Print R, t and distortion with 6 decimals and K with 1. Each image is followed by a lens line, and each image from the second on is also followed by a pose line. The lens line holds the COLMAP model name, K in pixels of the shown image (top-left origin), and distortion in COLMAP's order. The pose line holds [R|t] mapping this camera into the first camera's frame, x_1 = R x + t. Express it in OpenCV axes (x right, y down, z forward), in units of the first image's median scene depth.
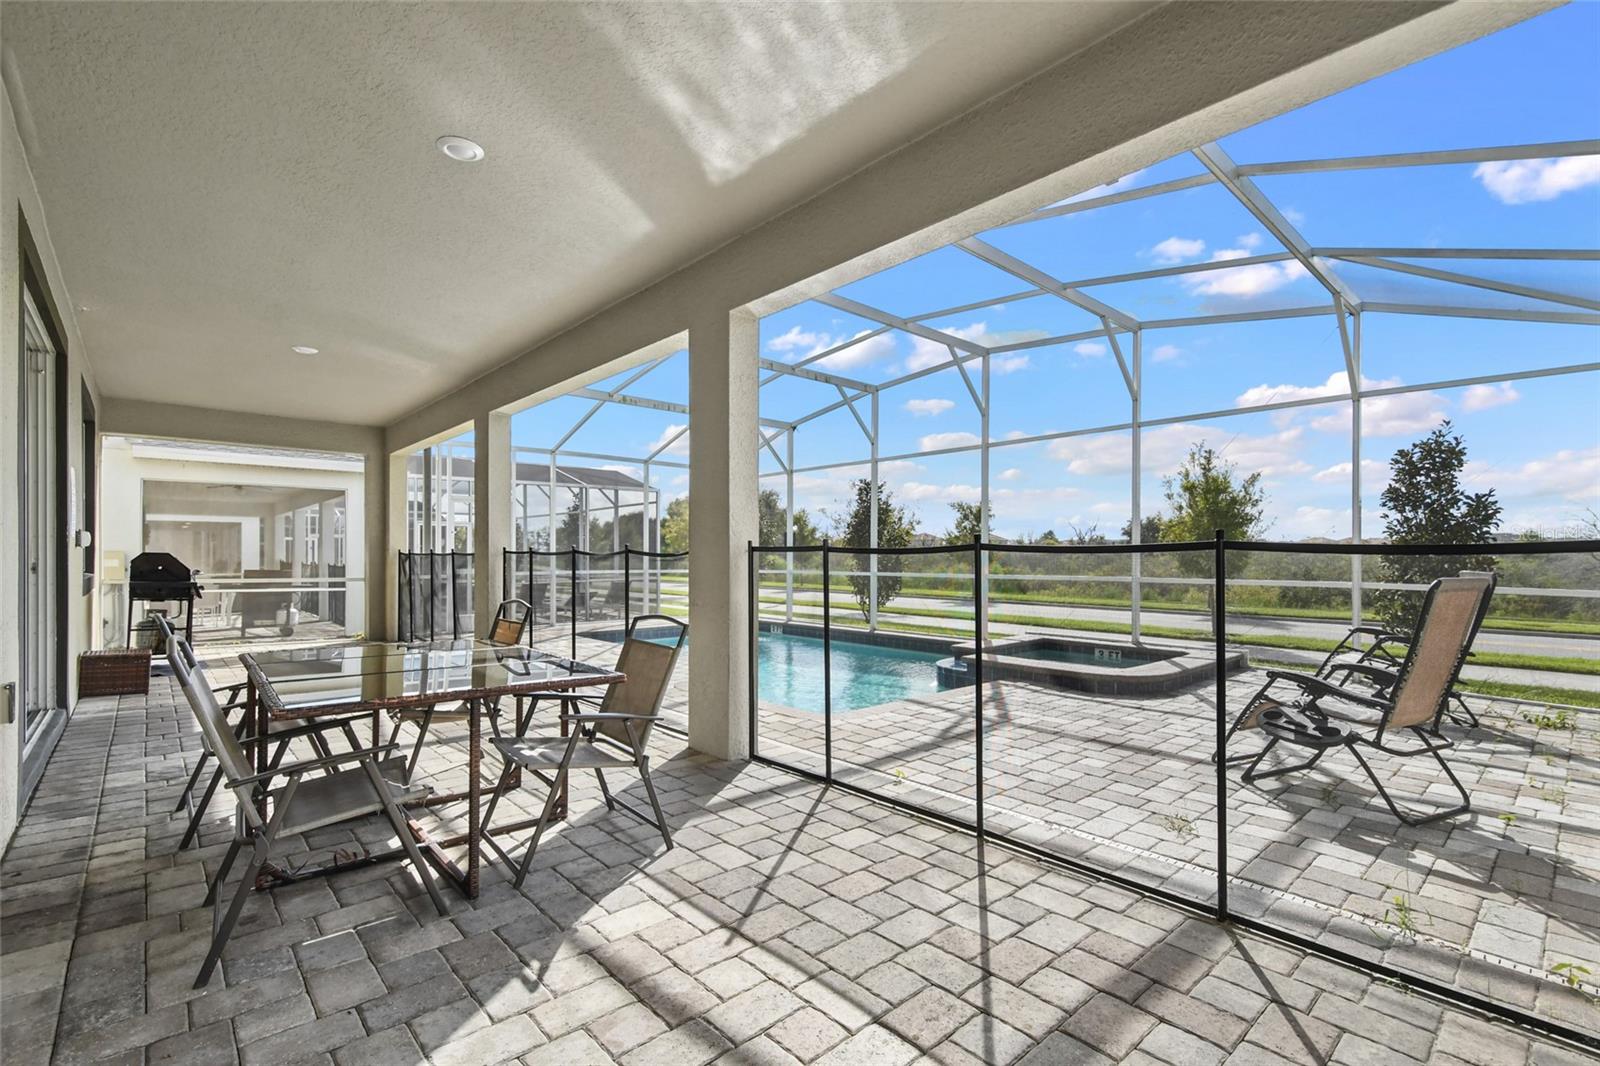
lens RADIAL K [[727.8, 0, 777.3], [0, 727.8, 548.4], [0, 0, 1]] dist [0.014584, -0.001751]
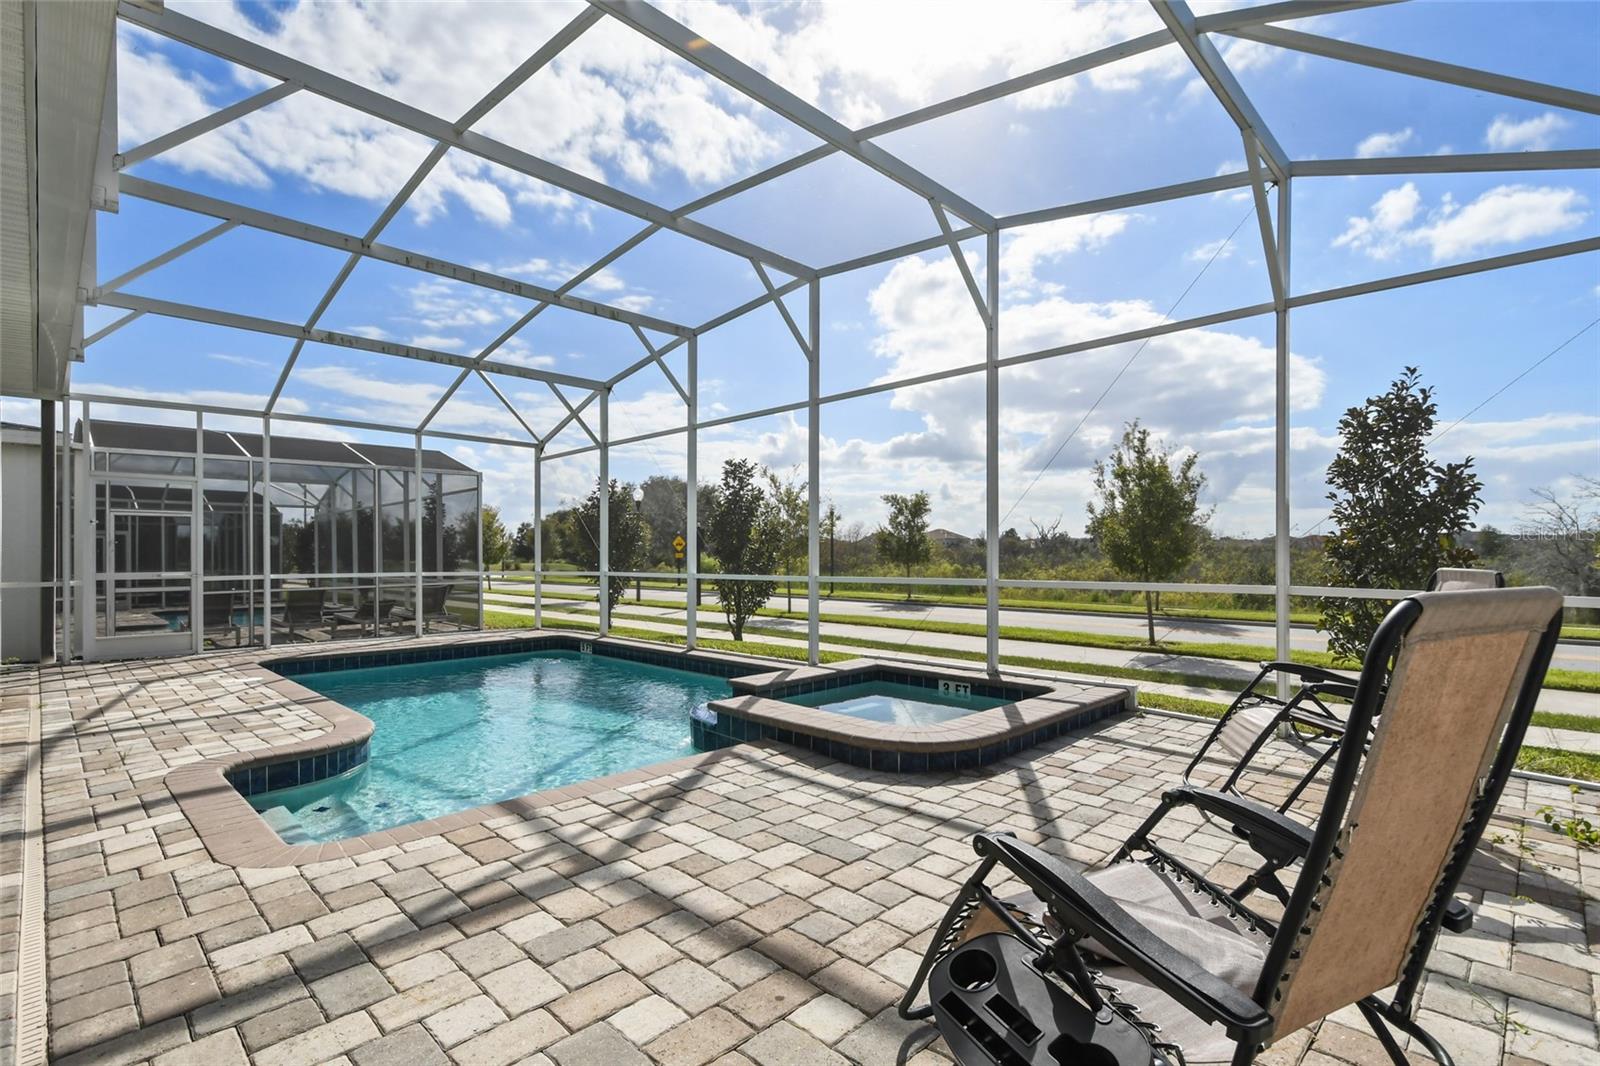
lens RADIAL K [[727.8, 0, 795.2], [0, 727.8, 549.8], [0, 0, 1]] dist [0.014584, -0.001751]
pose [[0.998964, -0.002440, 0.045435, 0.245245], [0.002377, 0.999996, 0.001424, 0.008454], [-0.045438, -0.001314, 0.998966, 0.276225]]
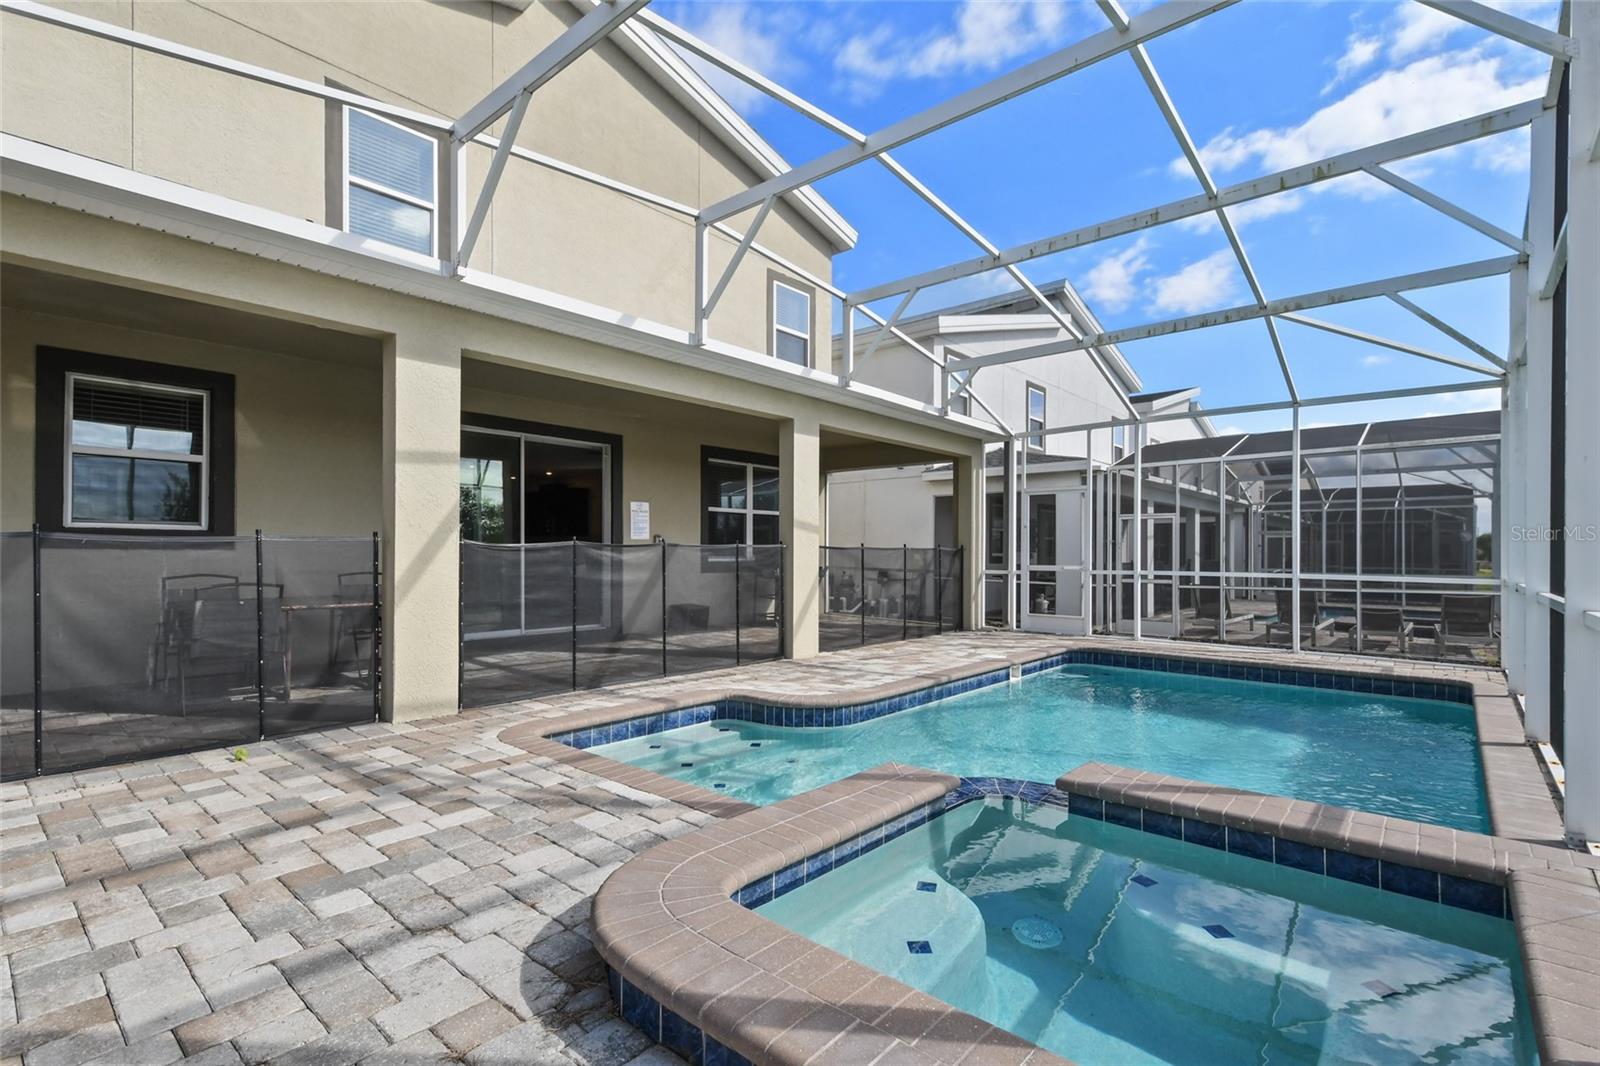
lens RADIAL K [[727.8, 0, 804.3], [0, 727.8, 549.4], [0, 0, 1]] dist [0.014584, -0.001751]
pose [[0.149508, -0.000481, -0.988760, 0.577183], [0.000702, 1.000000, -0.000381, 0.012653], [0.988760, -0.000637, 0.149508, 0.722925]]
